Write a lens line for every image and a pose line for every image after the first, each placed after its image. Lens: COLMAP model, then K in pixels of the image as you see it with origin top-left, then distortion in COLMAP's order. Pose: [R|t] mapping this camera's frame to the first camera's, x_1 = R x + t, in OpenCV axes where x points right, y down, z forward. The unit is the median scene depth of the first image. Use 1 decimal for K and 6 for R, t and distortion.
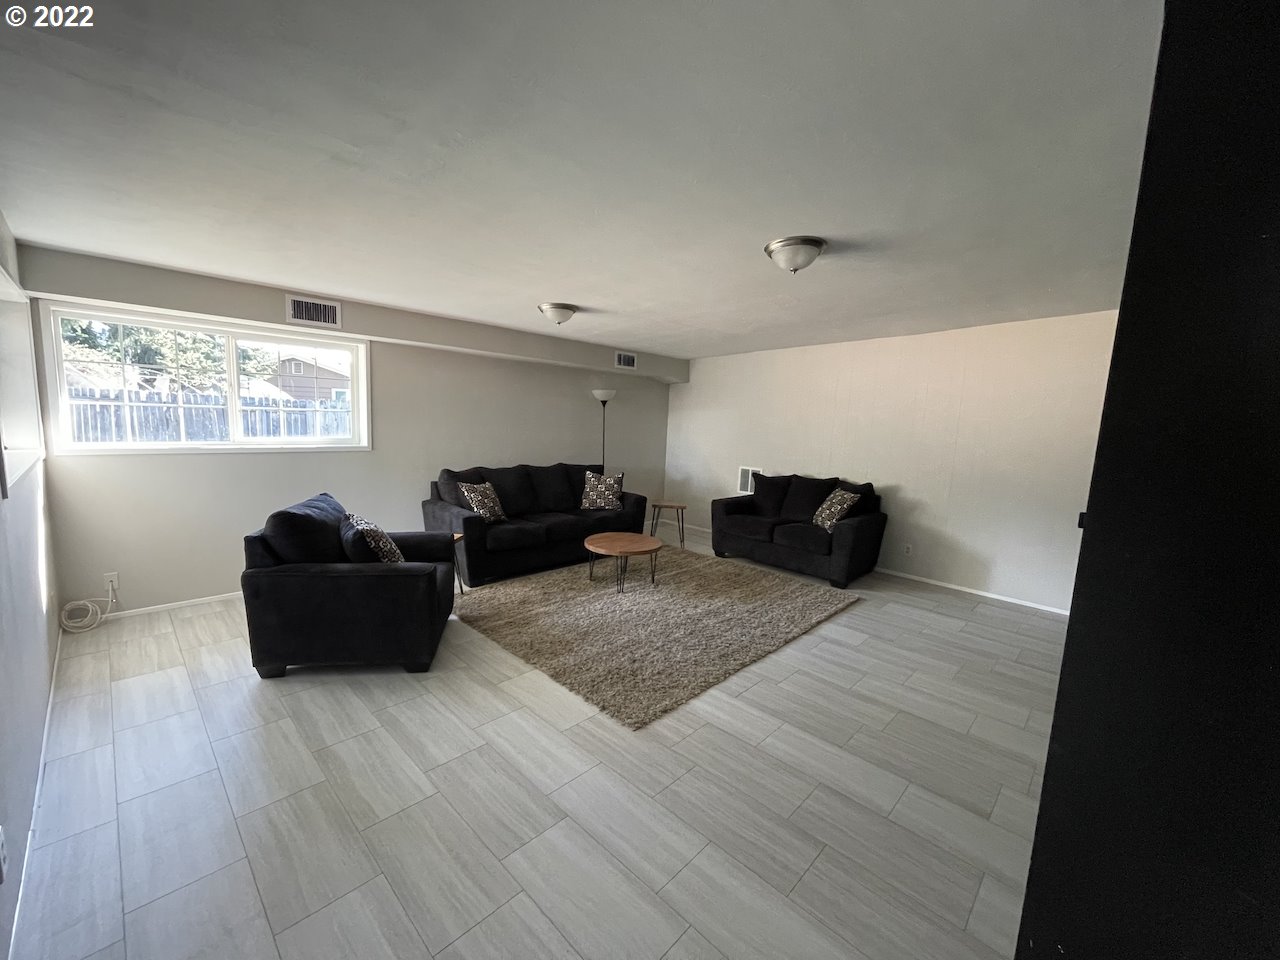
lens RADIAL K [[513.4, 0, 640.6], [0, 513.4, 482.6], [0, 0, 1]] dist [-0.001384, -0.000819]
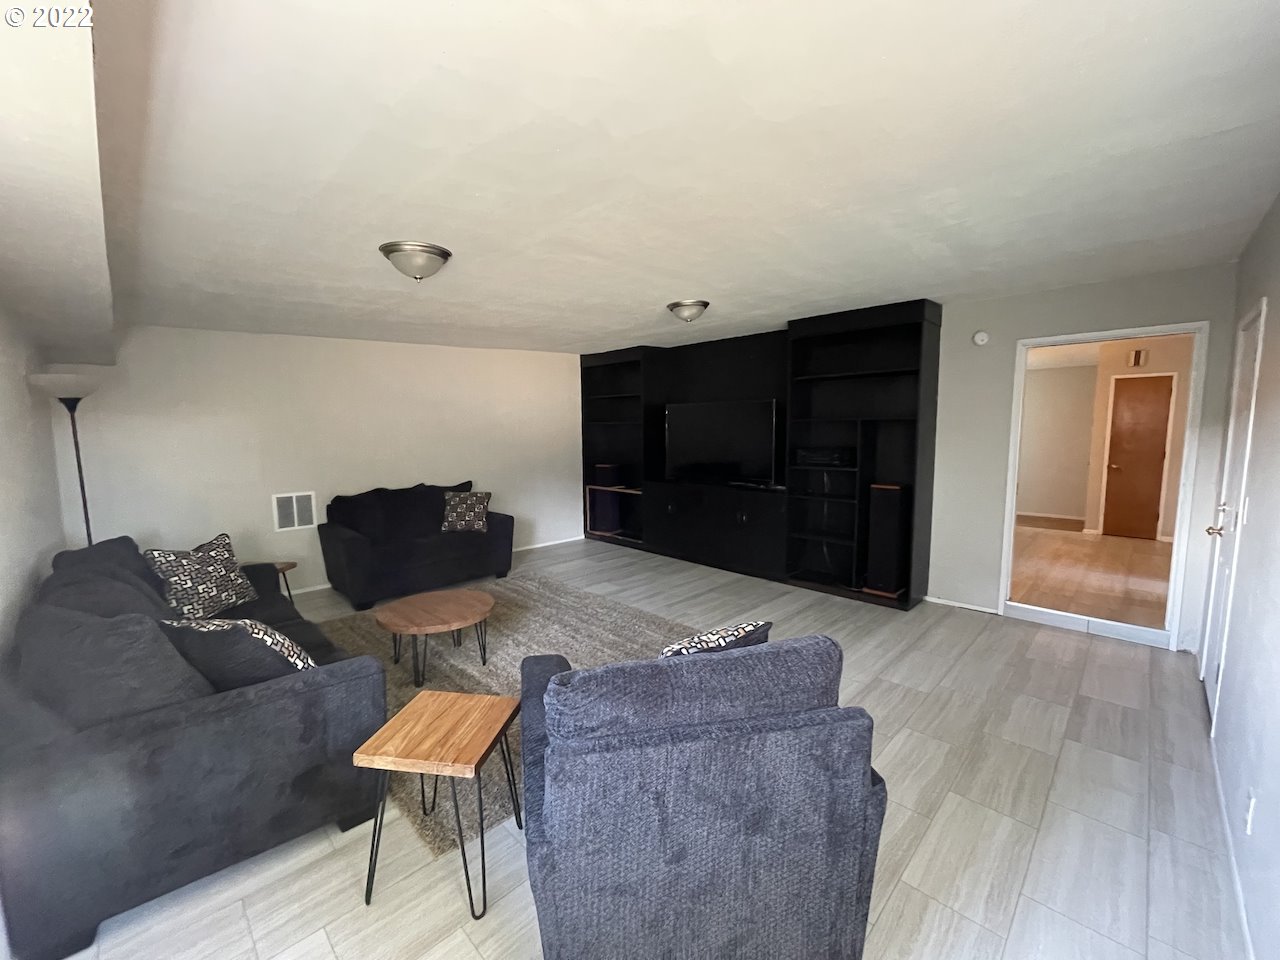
lens RADIAL K [[513.4, 0, 640.6], [0, 513.4, 482.6], [0, 0, 1]] dist [-0.001384, -0.000819]
pose [[0.026006, -0.141130, 0.989649, -0.901129], [0.146492, 0.979835, 0.135881, -0.131954], [-0.988870, 0.141442, 0.046156, 0.884463]]
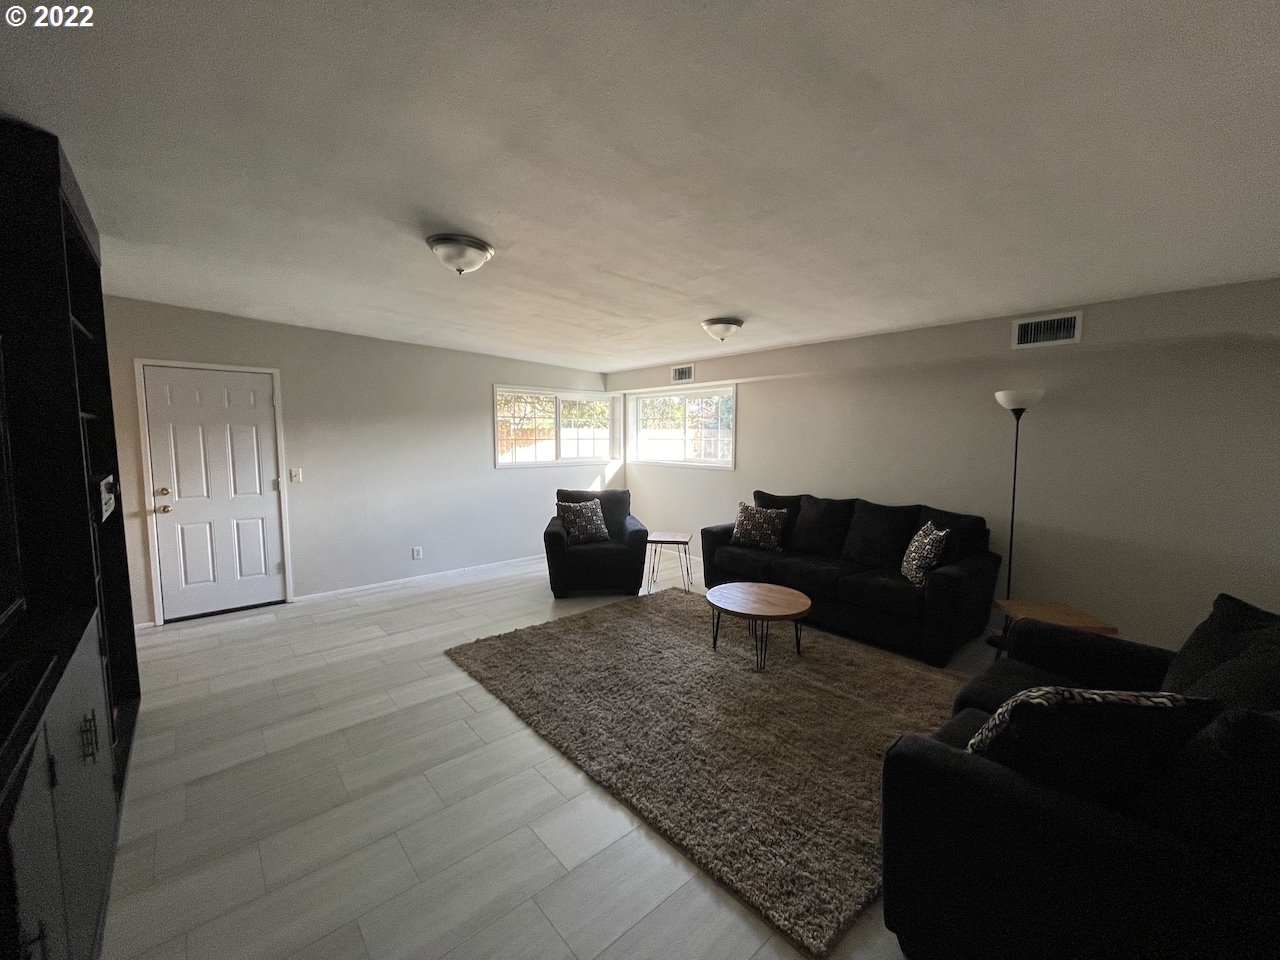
lens RADIAL K [[513.4, 0, 640.6], [0, 513.4, 482.6], [0, 0, 1]] dist [-0.001384, -0.000819]
pose [[-0.081323, 0.039173, -0.995918, 0.965817], [-0.140873, 0.988744, 0.050394, -0.085385], [0.986682, 0.144396, -0.074889, 1.146005]]
